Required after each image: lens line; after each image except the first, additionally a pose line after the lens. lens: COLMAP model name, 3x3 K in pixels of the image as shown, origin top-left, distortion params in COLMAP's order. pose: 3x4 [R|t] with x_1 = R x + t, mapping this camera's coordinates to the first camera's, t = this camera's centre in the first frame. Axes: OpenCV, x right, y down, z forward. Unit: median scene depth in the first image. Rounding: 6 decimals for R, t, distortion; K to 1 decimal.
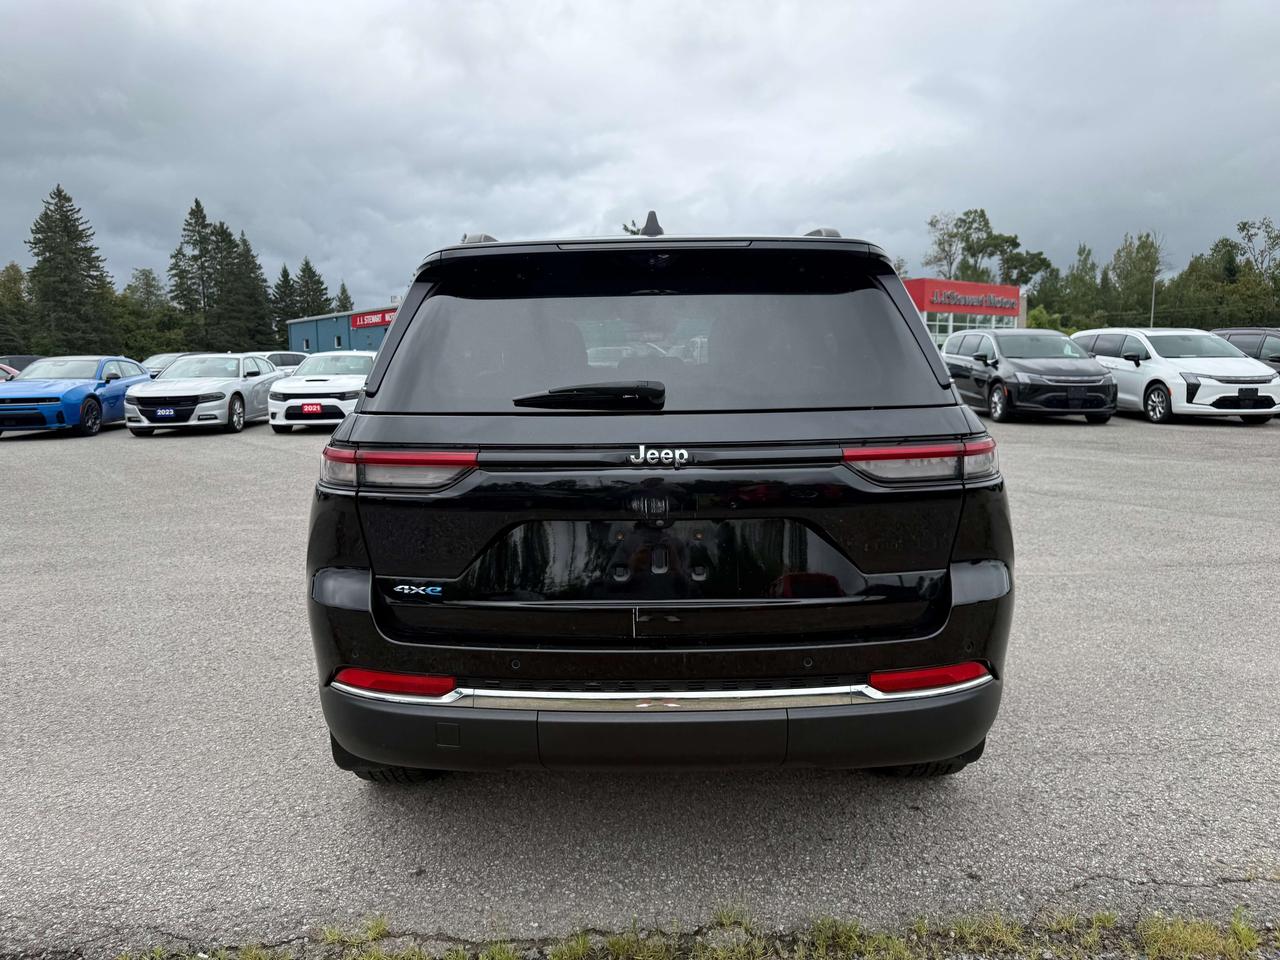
lens RADIAL K [[922.0, 0, 631.7], [0, 922.0, 443.6], [0, 0, 1]] dist [0.013826, -0.018541]
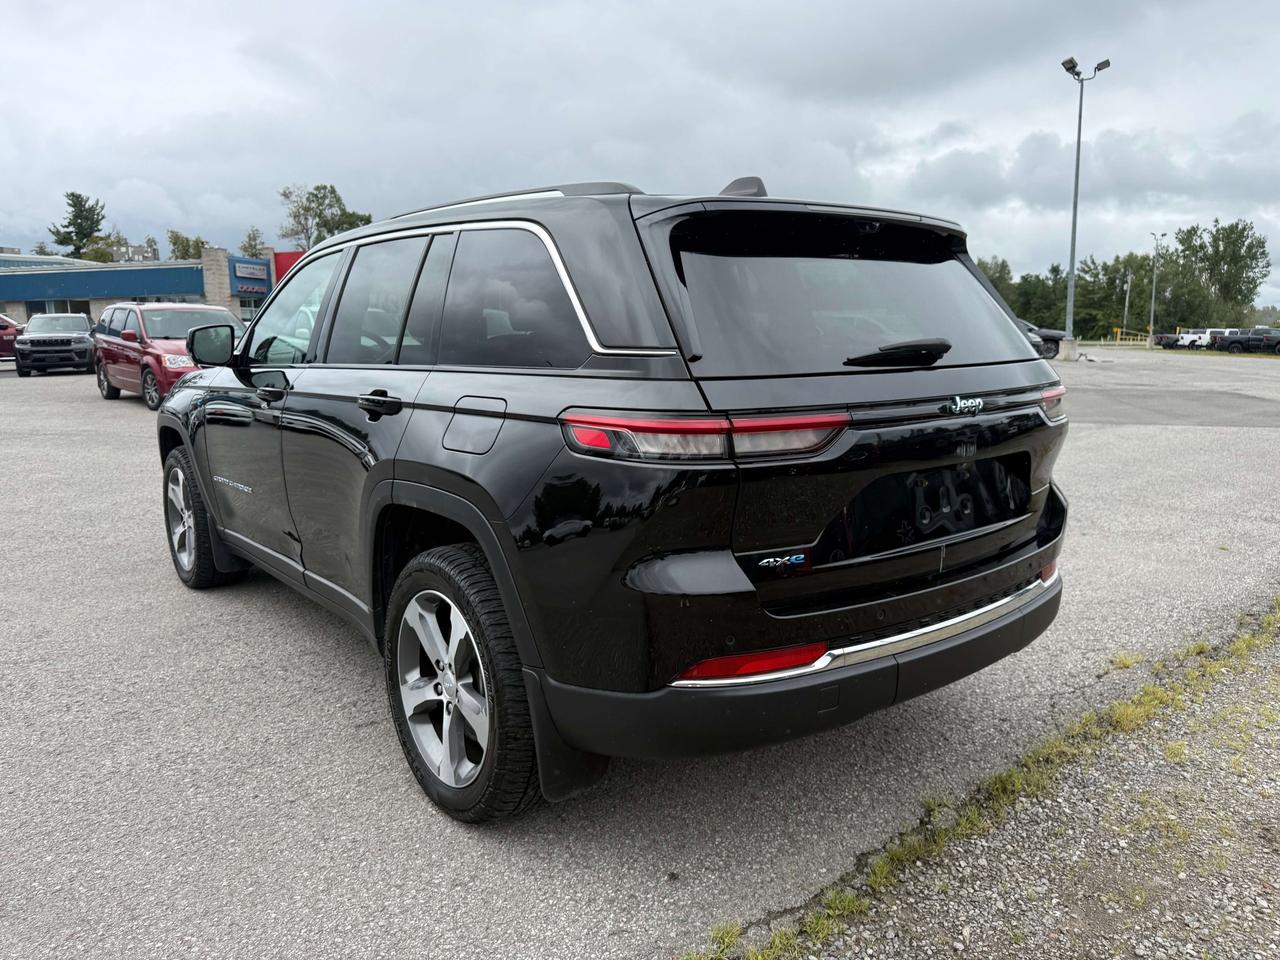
lens RADIAL K [[922.0, 0, 645.9], [0, 922.0, 448.5], [0, 0, 1]] dist [0.013826, -0.018541]
pose [[0.767322, -0.078146, 0.636483, -0.123913], [0.058499, 0.996939, 0.051878, -0.001945], [-0.638588, -0.002574, 0.769544, 0.047165]]
